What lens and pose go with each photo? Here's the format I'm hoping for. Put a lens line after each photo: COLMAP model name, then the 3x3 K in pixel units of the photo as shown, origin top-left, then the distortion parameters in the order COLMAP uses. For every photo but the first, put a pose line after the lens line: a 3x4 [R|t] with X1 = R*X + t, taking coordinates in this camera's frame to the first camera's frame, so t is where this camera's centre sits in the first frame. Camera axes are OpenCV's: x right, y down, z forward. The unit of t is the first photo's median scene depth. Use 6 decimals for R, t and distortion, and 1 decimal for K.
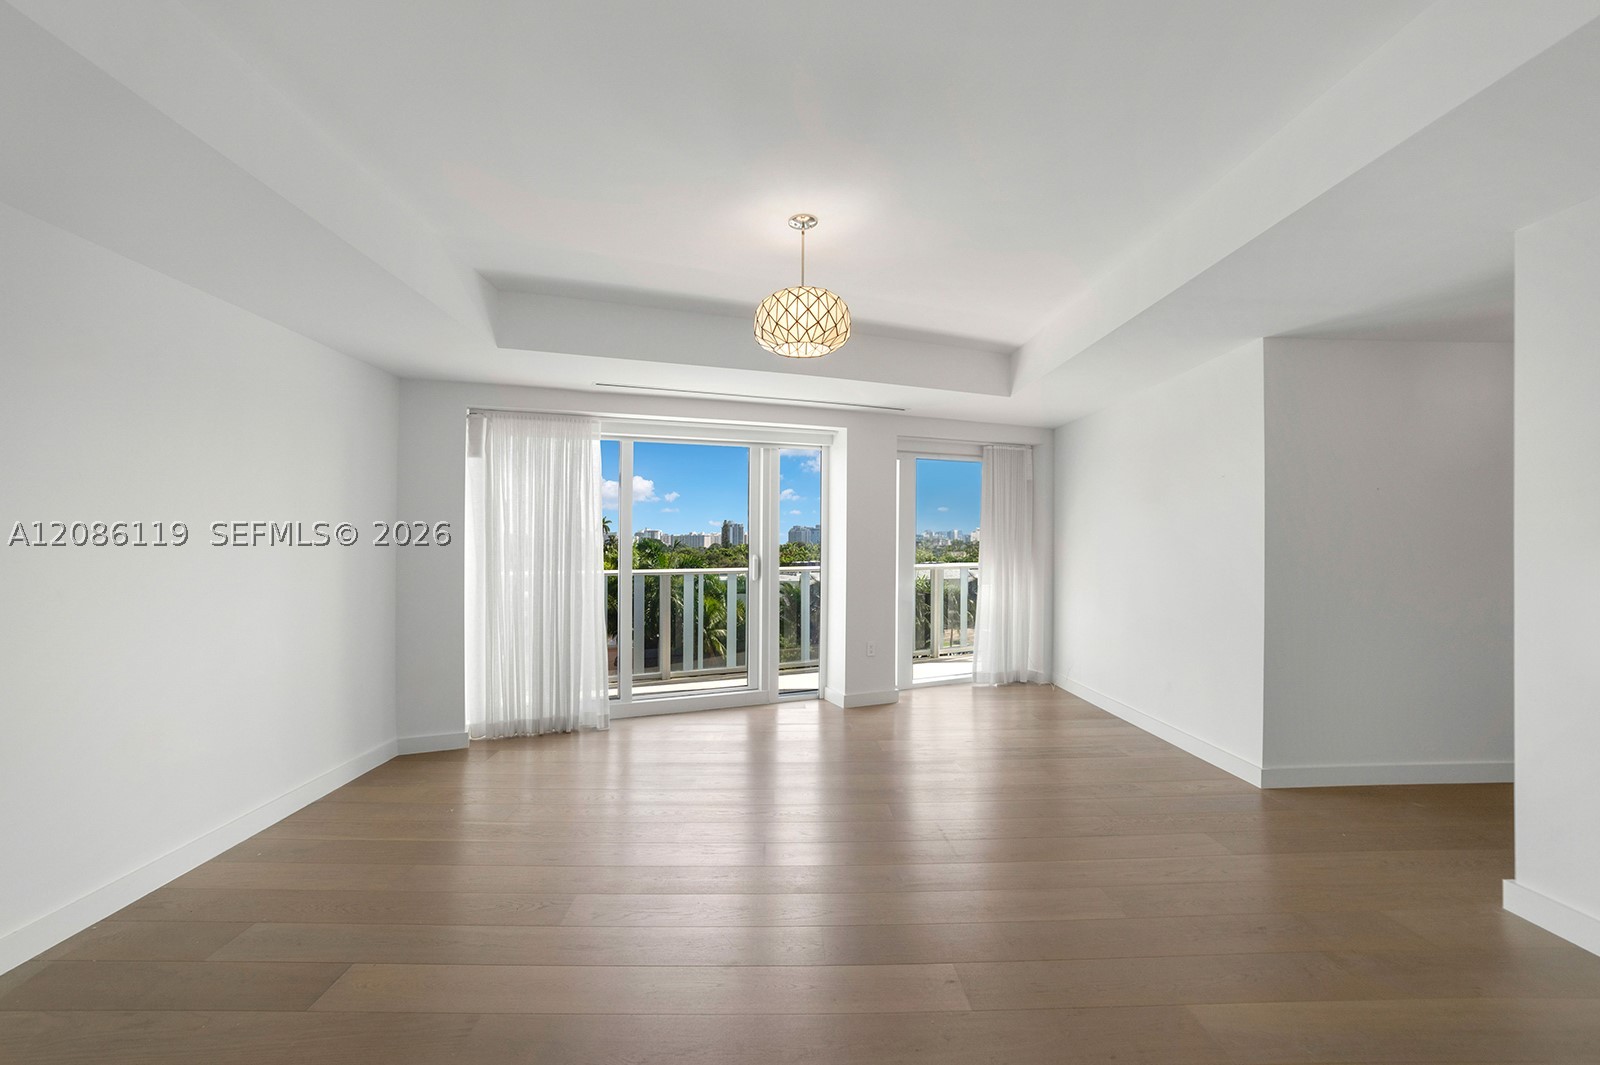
lens RADIAL K [[613.1, 0, 791.7], [0, 613.1, 539.6], [0, 0, 1]] dist [-0.058739, 0.019338]
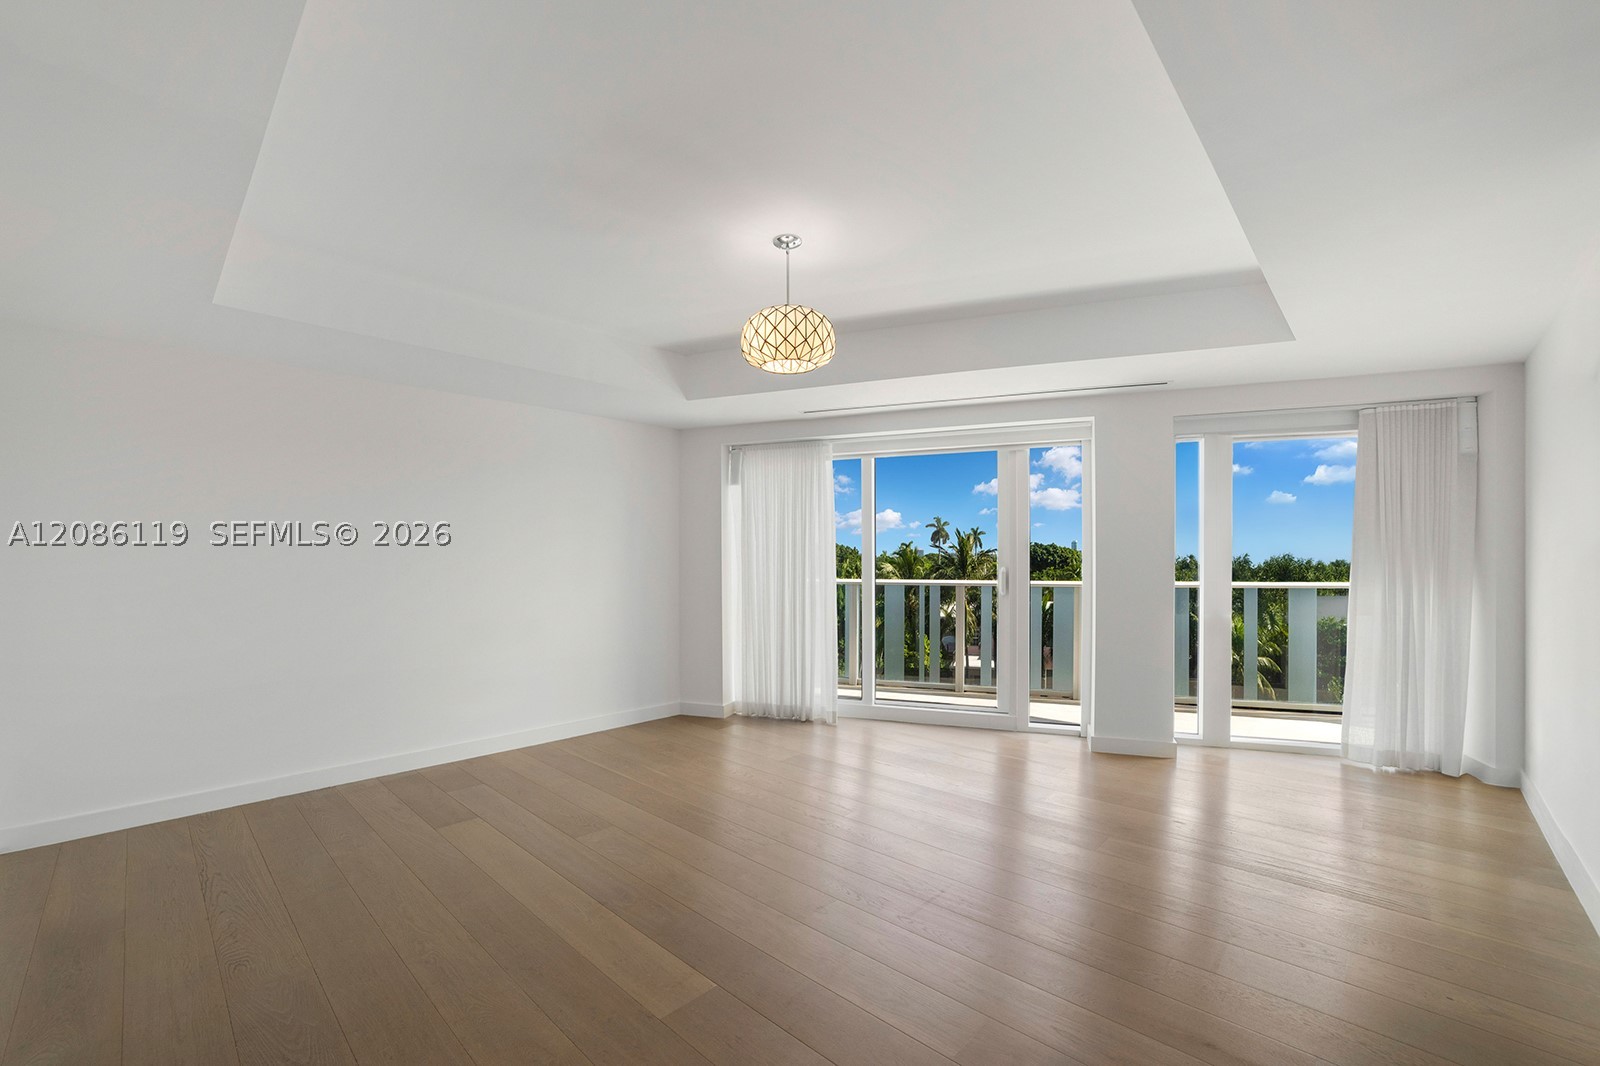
lens RADIAL K [[613.1, 0, 791.7], [0, 613.1, 540.1], [0, 0, 1]] dist [-0.058739, 0.019338]
pose [[0.751462, -0.013818, -0.659631, 0.337253], [0.004596, 0.999866, -0.015710, -0.002262], [0.659760, 0.008774, 0.751425, 0.114459]]
